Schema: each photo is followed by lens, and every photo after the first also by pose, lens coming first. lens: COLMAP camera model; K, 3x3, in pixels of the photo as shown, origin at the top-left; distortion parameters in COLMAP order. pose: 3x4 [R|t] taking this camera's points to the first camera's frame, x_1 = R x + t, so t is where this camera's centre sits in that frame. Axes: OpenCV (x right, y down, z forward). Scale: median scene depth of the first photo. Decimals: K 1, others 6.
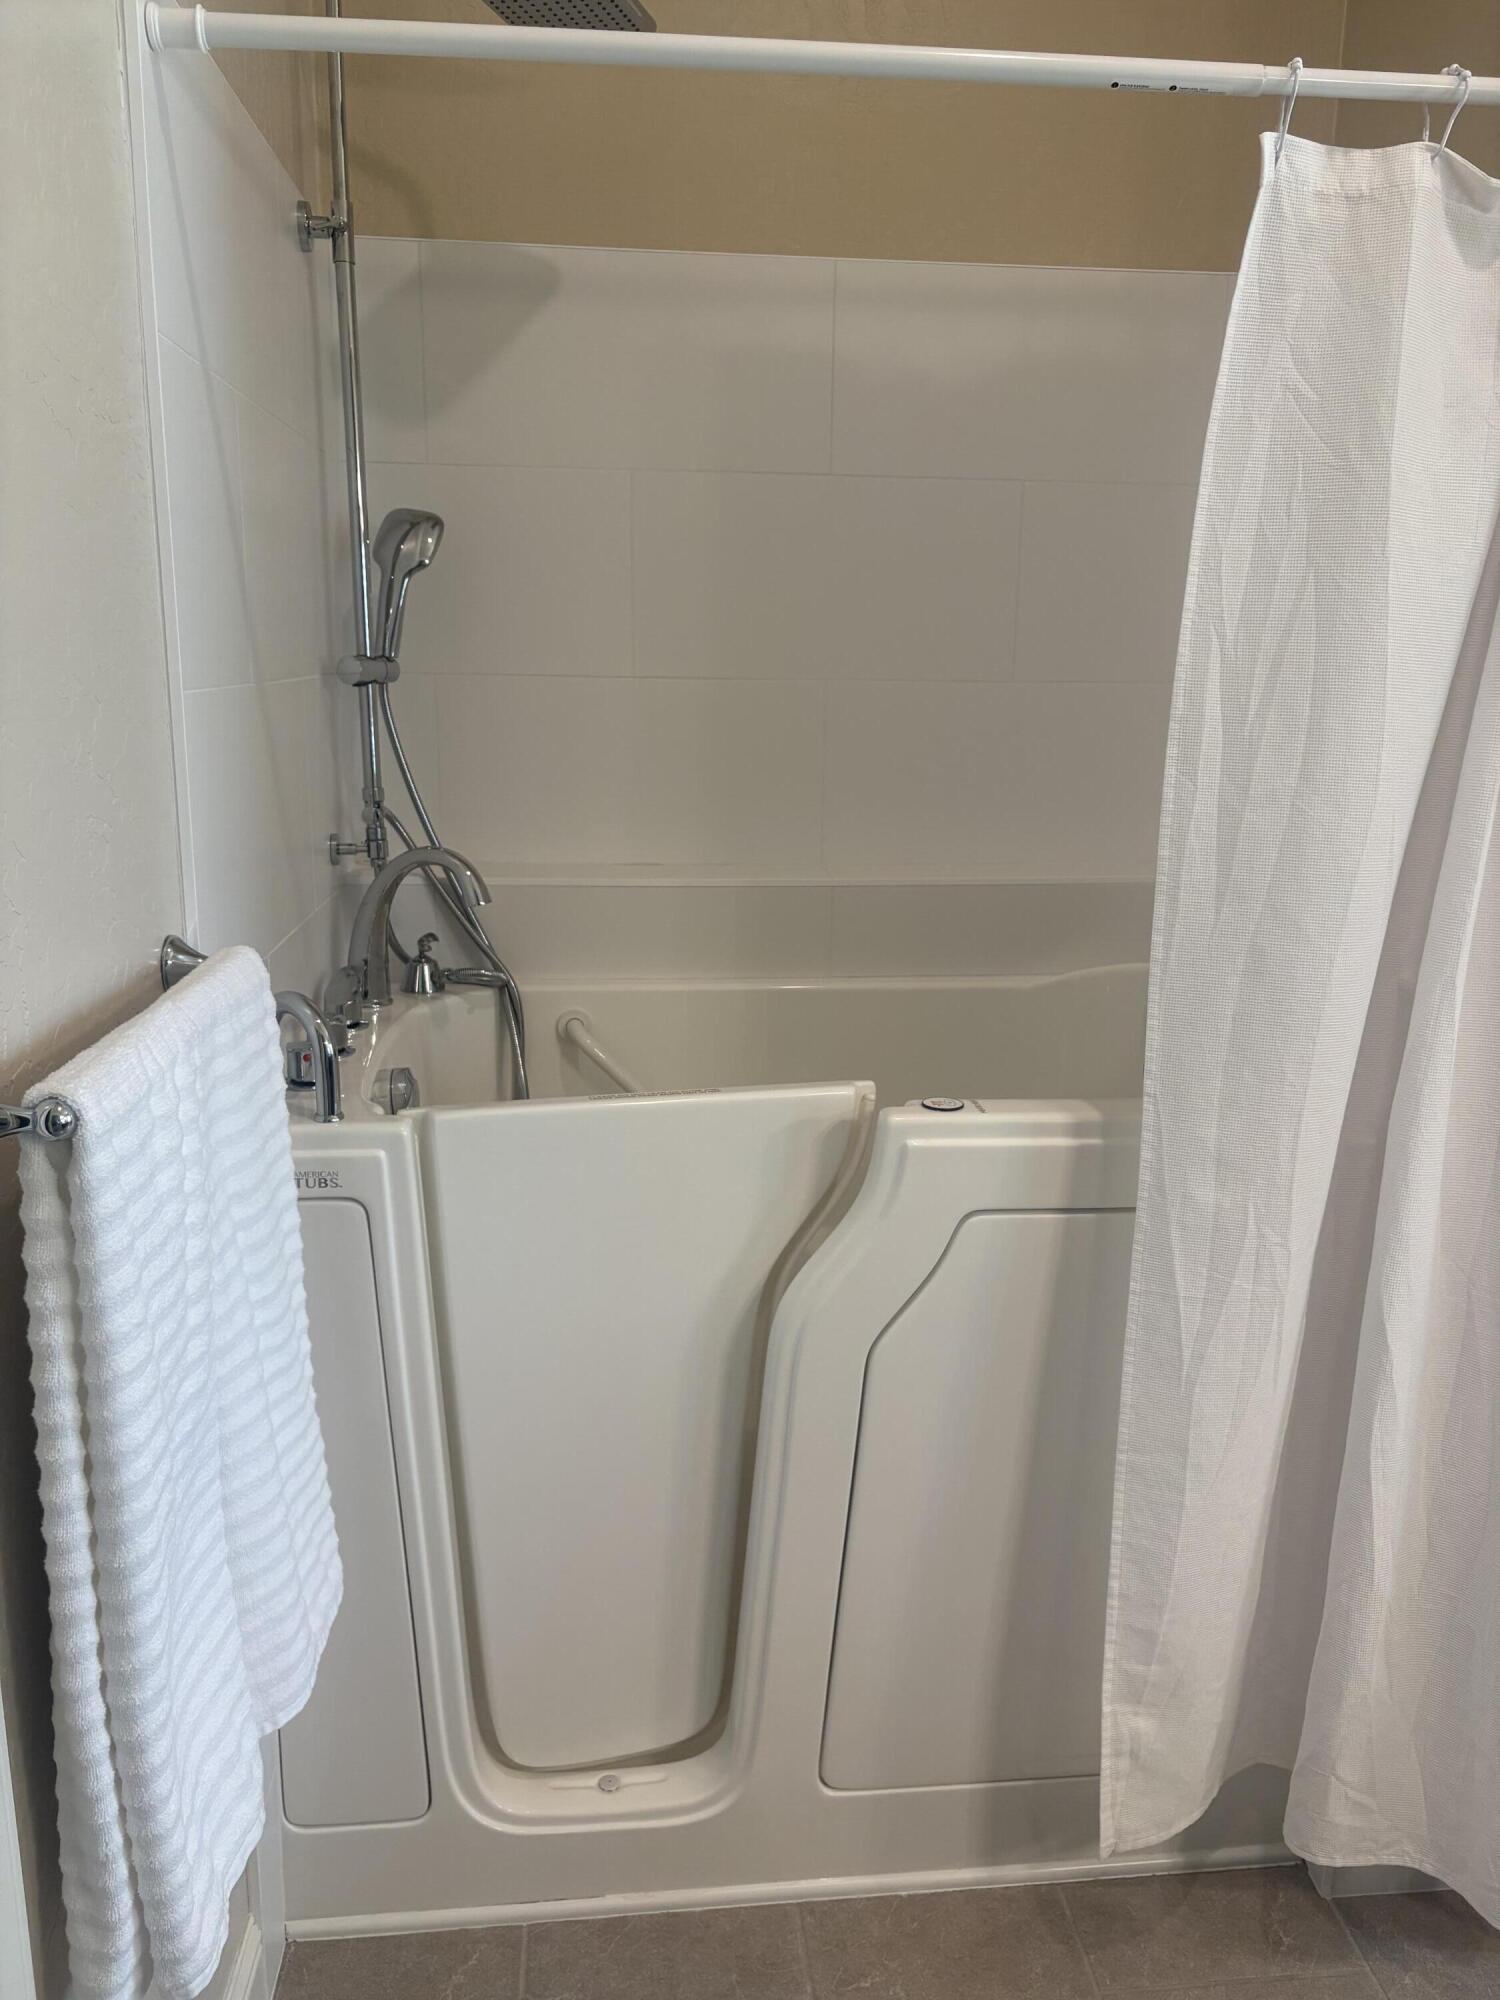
lens RADIAL K [[1526.8, 0, 754.1], [0, 1526.8, 989.2], [0, 0, 1]] dist [0.032094, -0.045325]
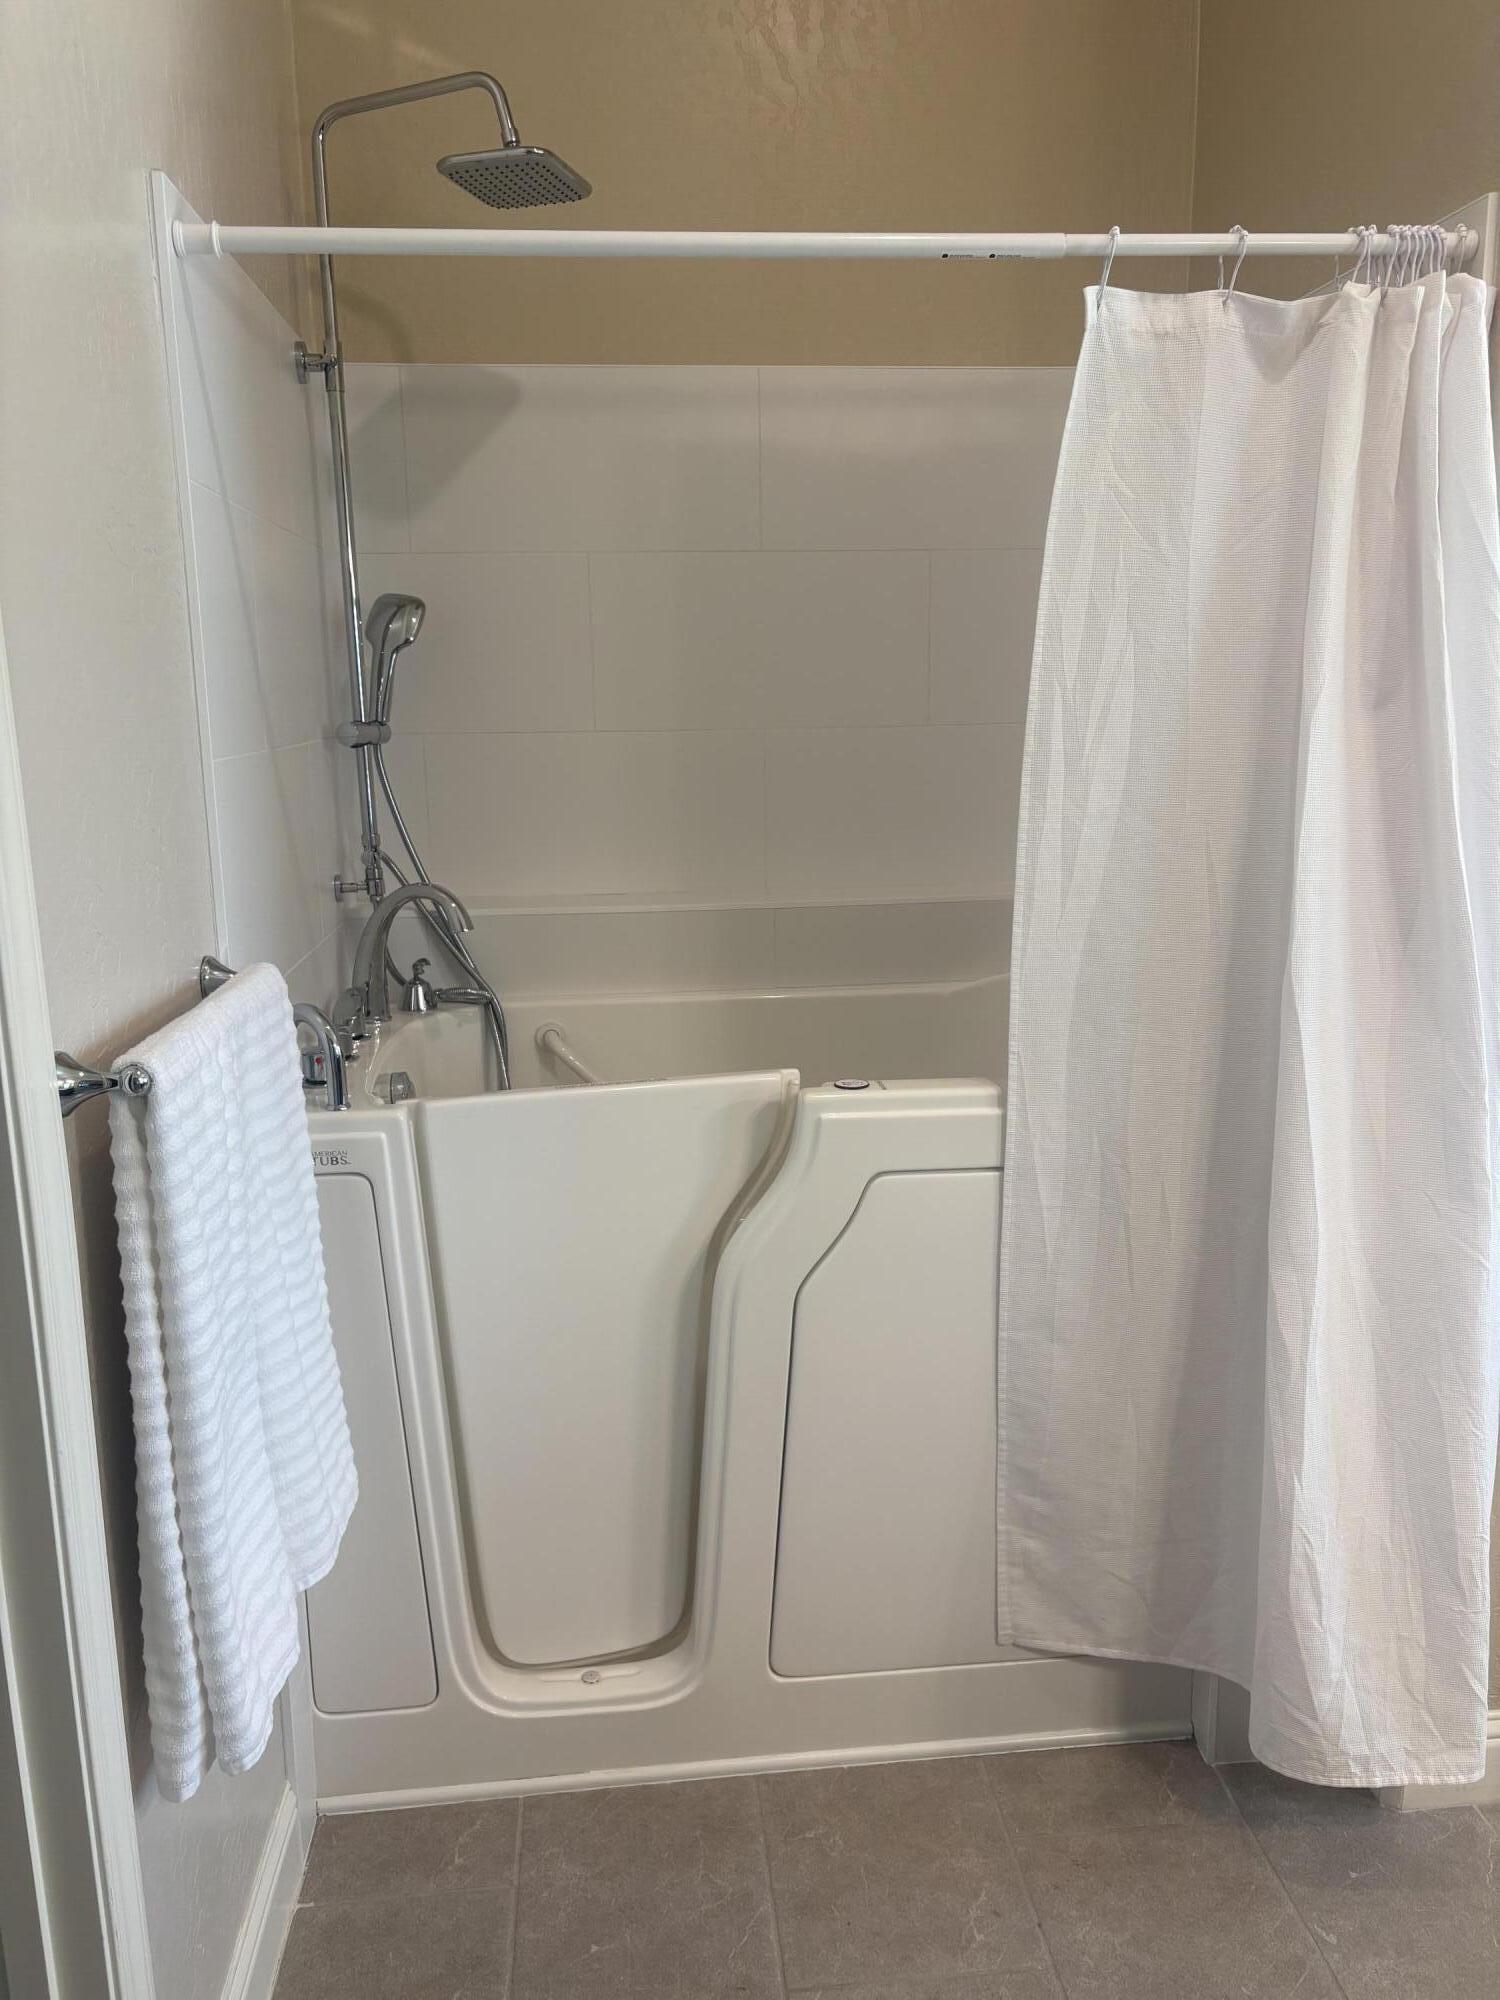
lens RADIAL K [[1540.7, 0, 750.0], [0, 1540.7, 1000.0], [0, 0, 1]] dist [0.009096, 0.003600]
pose [[0.999556, -0.028074, -0.010004, 0.061852], [0.027882, 0.999433, -0.018862, 0.032143], [0.010528, 0.018574, 0.999772, -0.214910]]
